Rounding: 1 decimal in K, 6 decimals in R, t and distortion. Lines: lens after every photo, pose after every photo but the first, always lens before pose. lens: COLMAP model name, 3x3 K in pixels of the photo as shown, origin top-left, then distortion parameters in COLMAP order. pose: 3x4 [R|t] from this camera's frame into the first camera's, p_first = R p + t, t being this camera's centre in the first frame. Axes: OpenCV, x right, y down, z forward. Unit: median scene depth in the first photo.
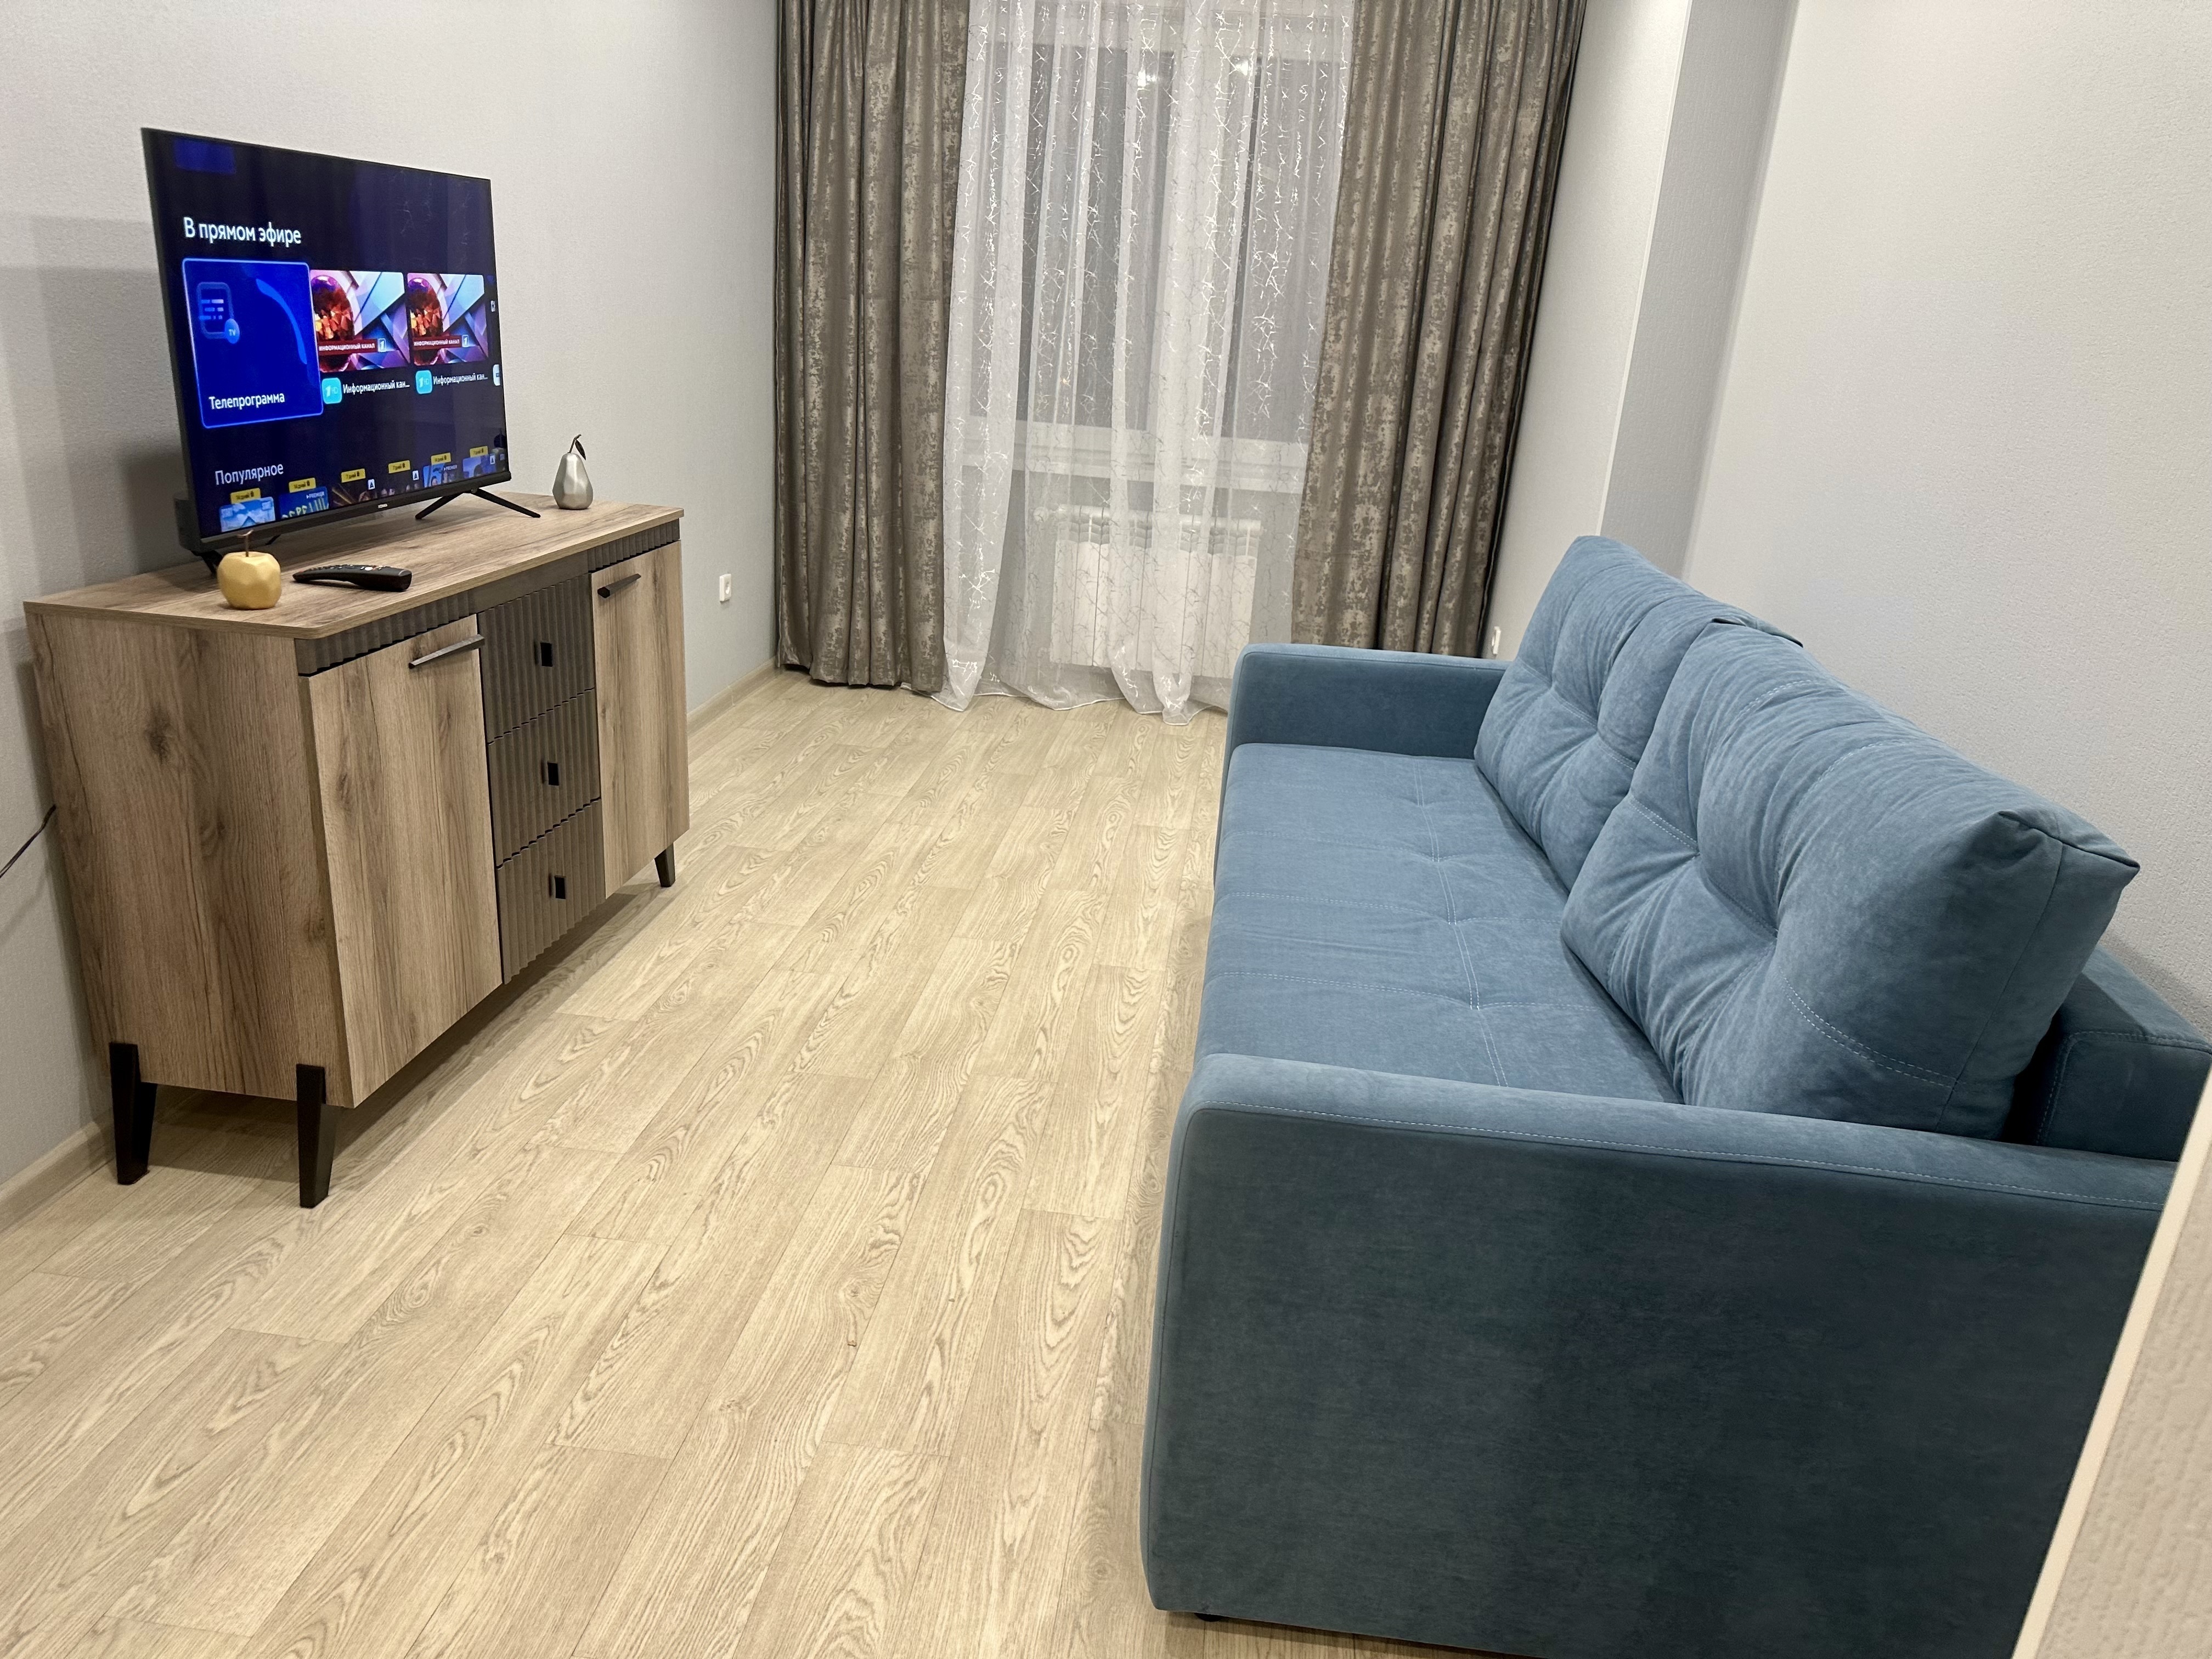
lens RADIAL K [[1573.7, 0, 1103.5], [0, 1573.7, 834.5], [0, 0, 1]] dist [0.060532, -0.050689]
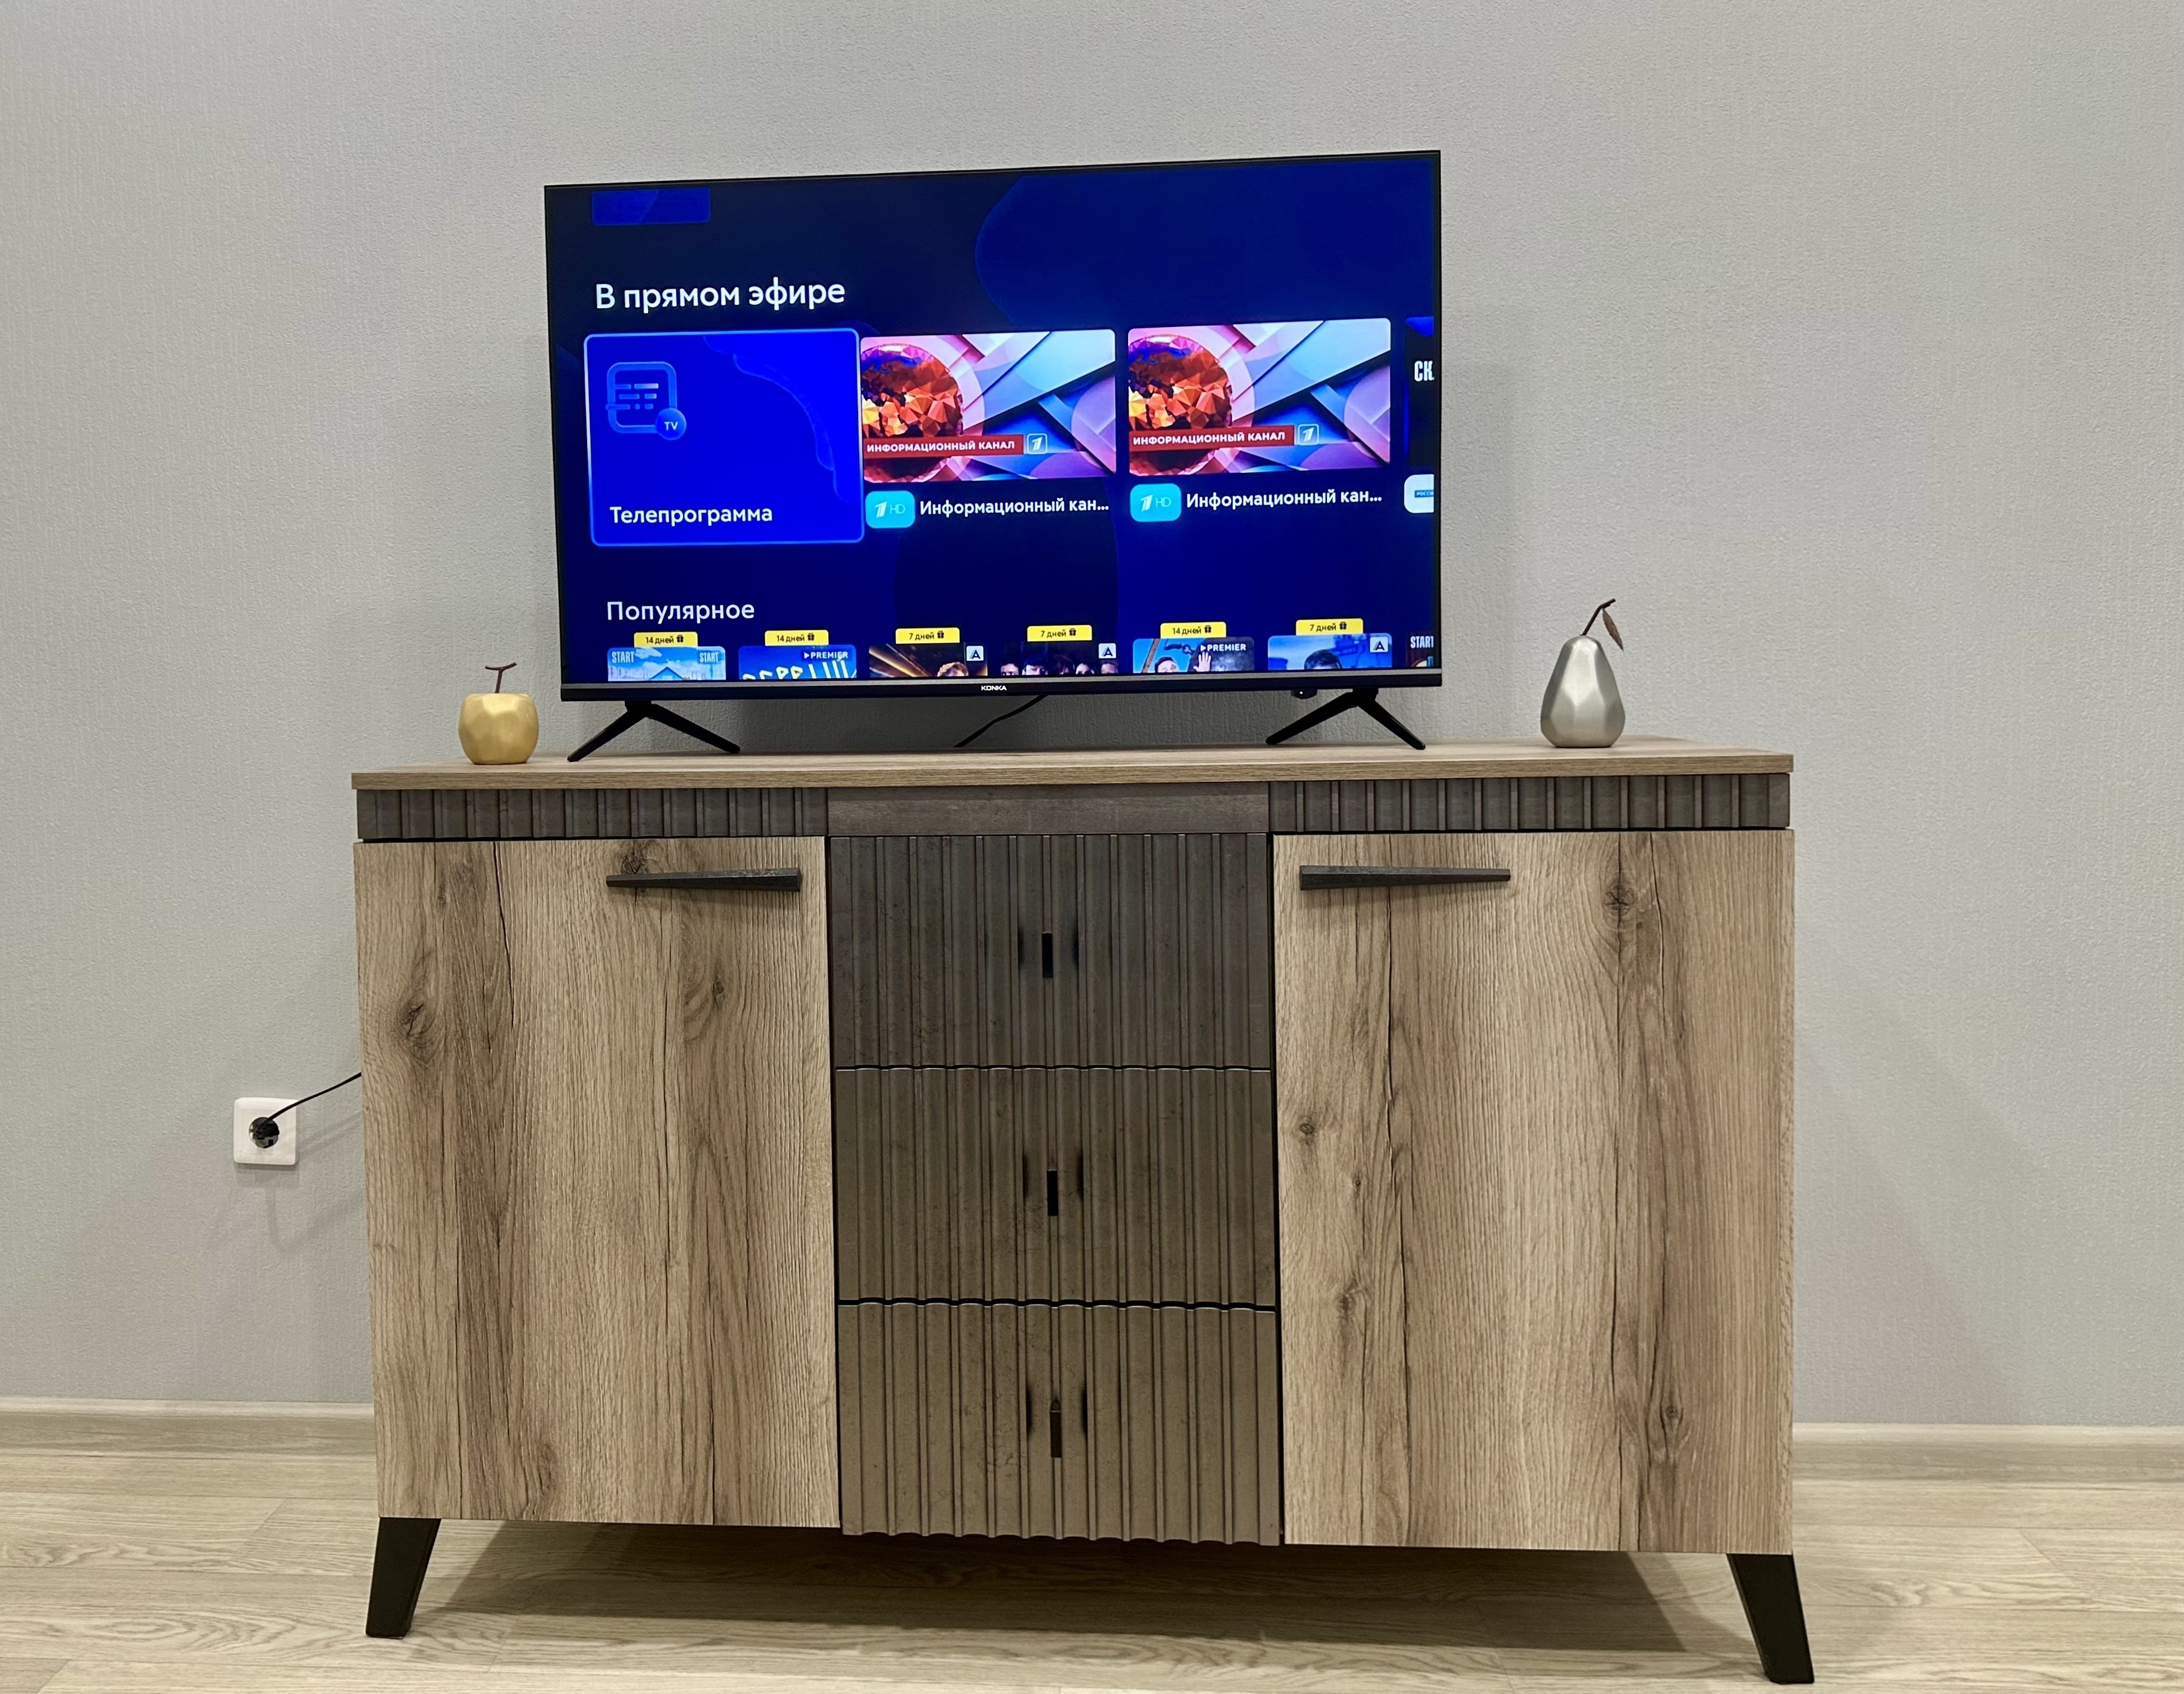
lens RADIAL K [[1471.4, 0, 1112.4], [0, 1471.4, 807.1], [0, 0, 1]] dist [0.075254, -0.003557]
pose [[0.028002, 0.002350, -0.999605, 0.147286], [-0.310371, 0.950594, -0.006459, -0.183203], [0.950203, 0.310429, 0.027348, 1.112778]]
